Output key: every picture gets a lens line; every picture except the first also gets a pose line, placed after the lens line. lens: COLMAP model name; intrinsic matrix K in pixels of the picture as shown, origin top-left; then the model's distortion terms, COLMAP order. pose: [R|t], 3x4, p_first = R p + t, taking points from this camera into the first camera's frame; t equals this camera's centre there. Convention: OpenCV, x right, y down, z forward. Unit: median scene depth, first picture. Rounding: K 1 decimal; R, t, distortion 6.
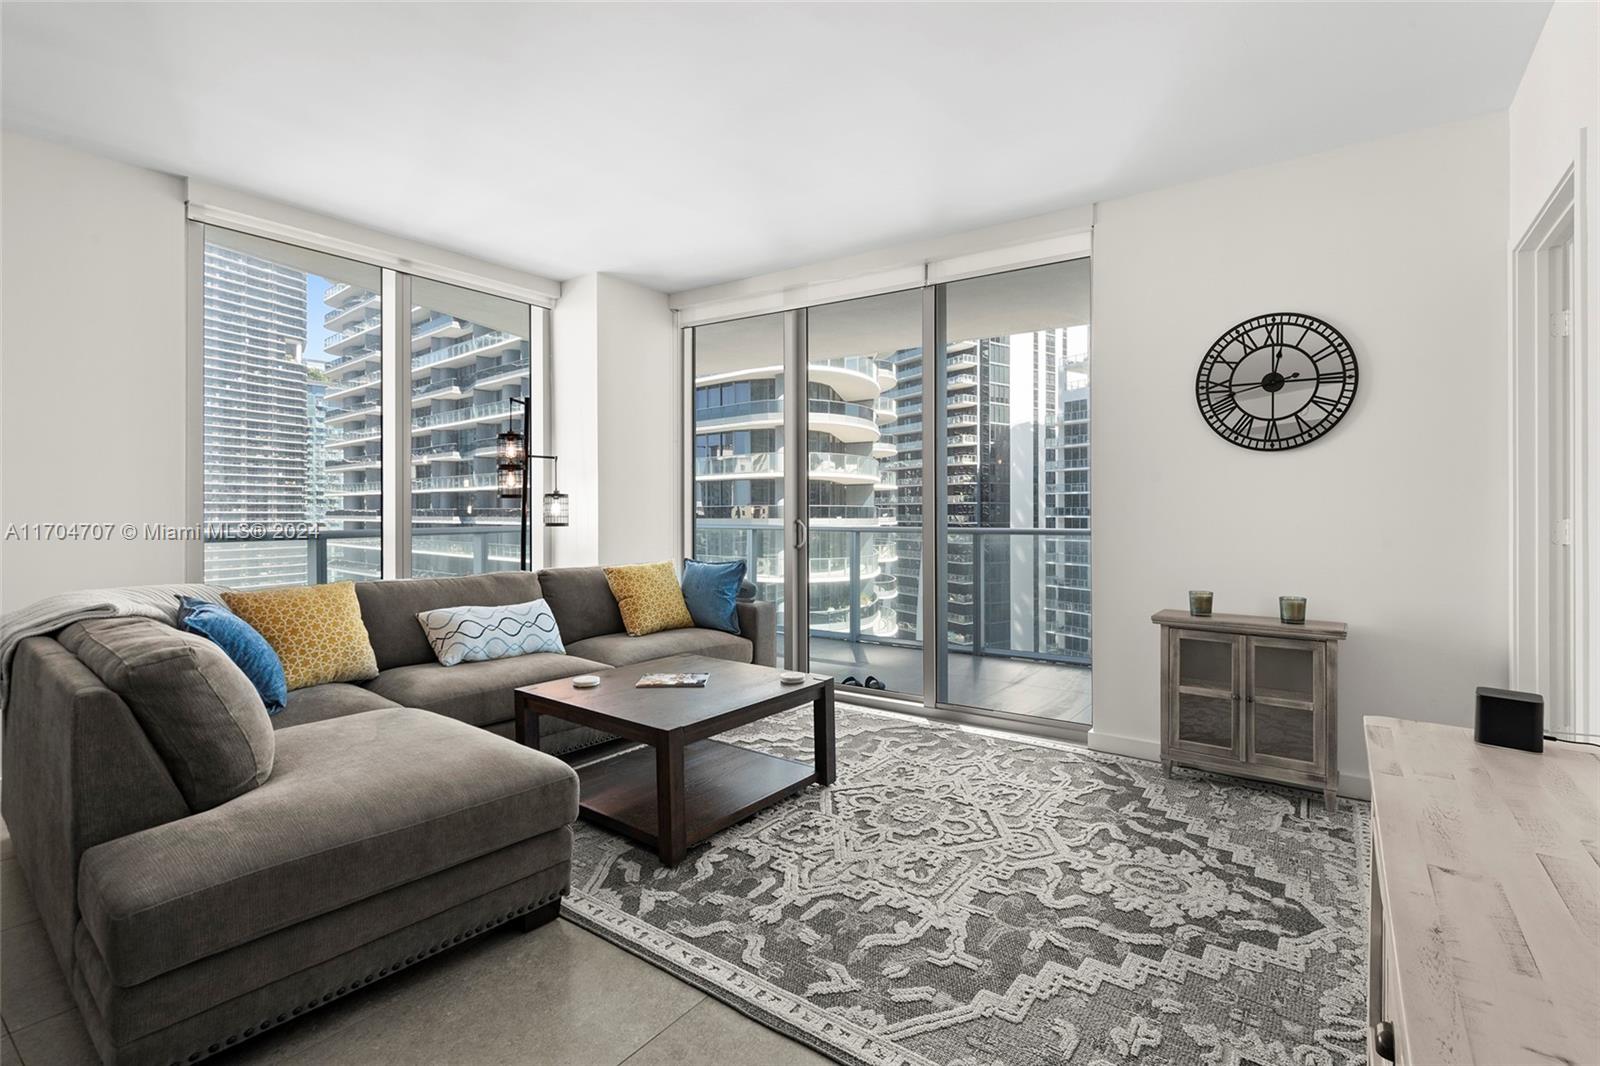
lens RADIAL K [[711.1, 0, 805.6], [0, 711.1, 506.5], [0, 0, 1]] dist [0.013600, -0.000147]
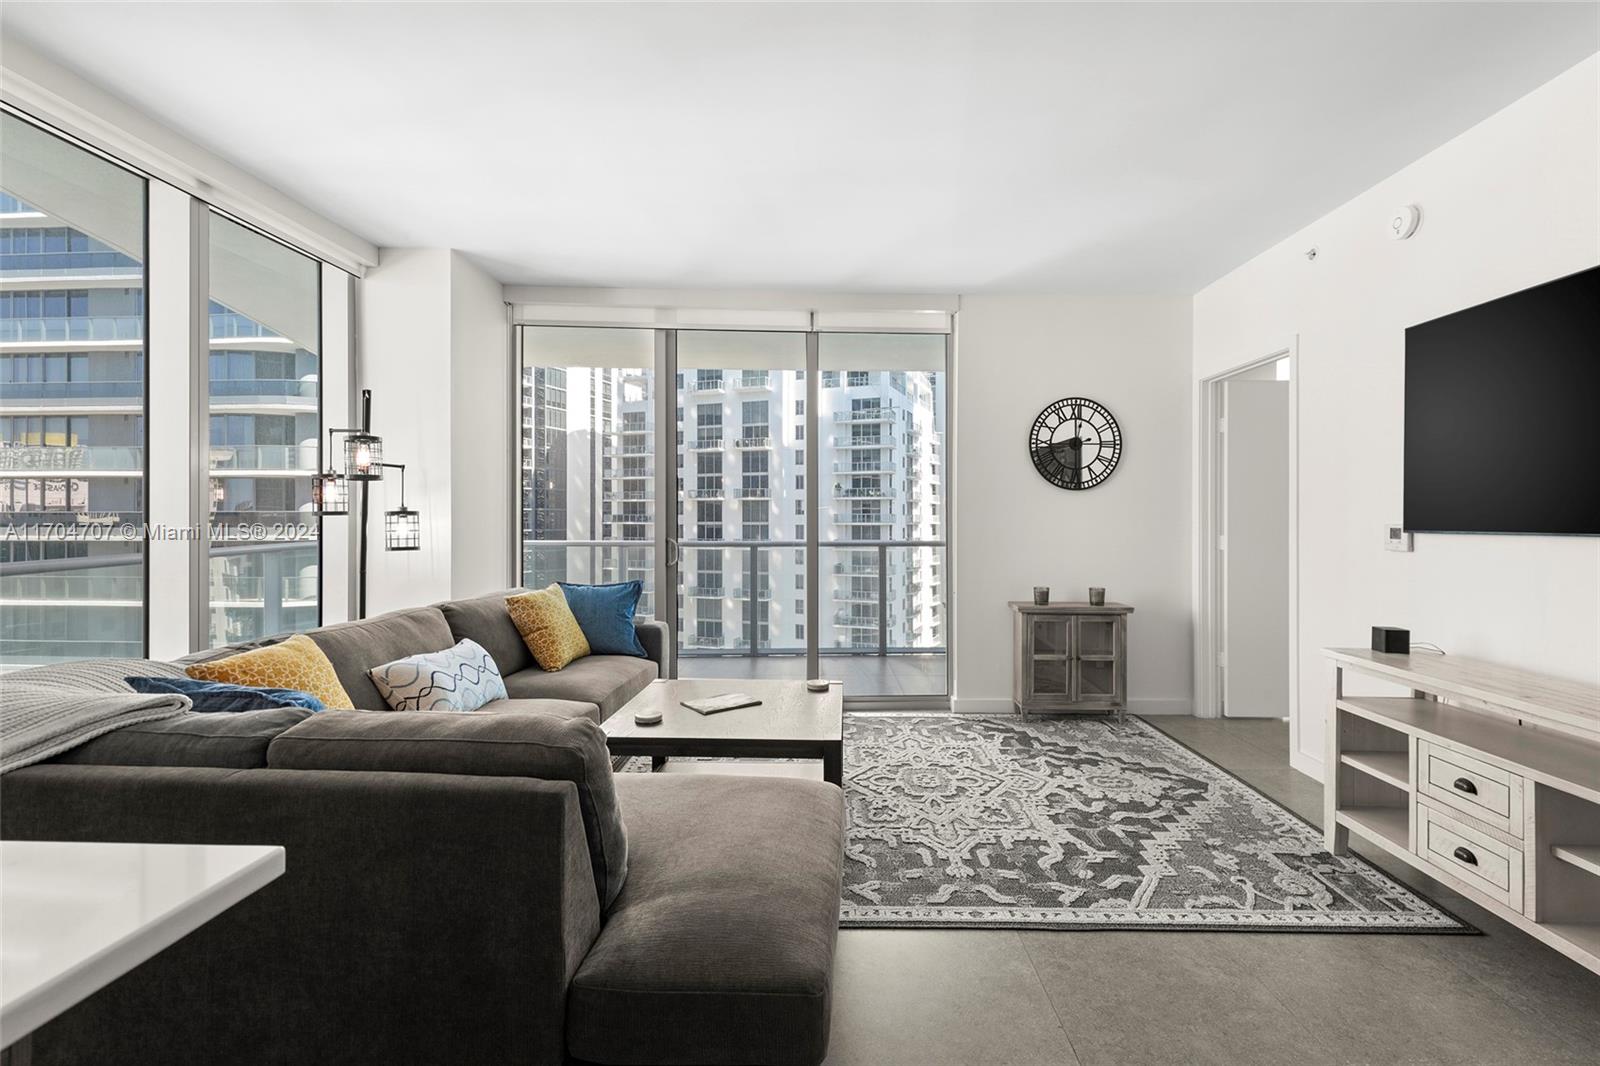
lens RADIAL K [[712.0, 0, 797.2], [0, 712.0, 512.9], [0, 0, 1]] dist [0.025616, -0.000158]
pose [[0.826654, 0.005013, 0.562688, -0.705507], [-0.004854, 0.999987, -0.001777, -0.026323], [-0.562689, -0.001262, 0.826667, 0.105176]]
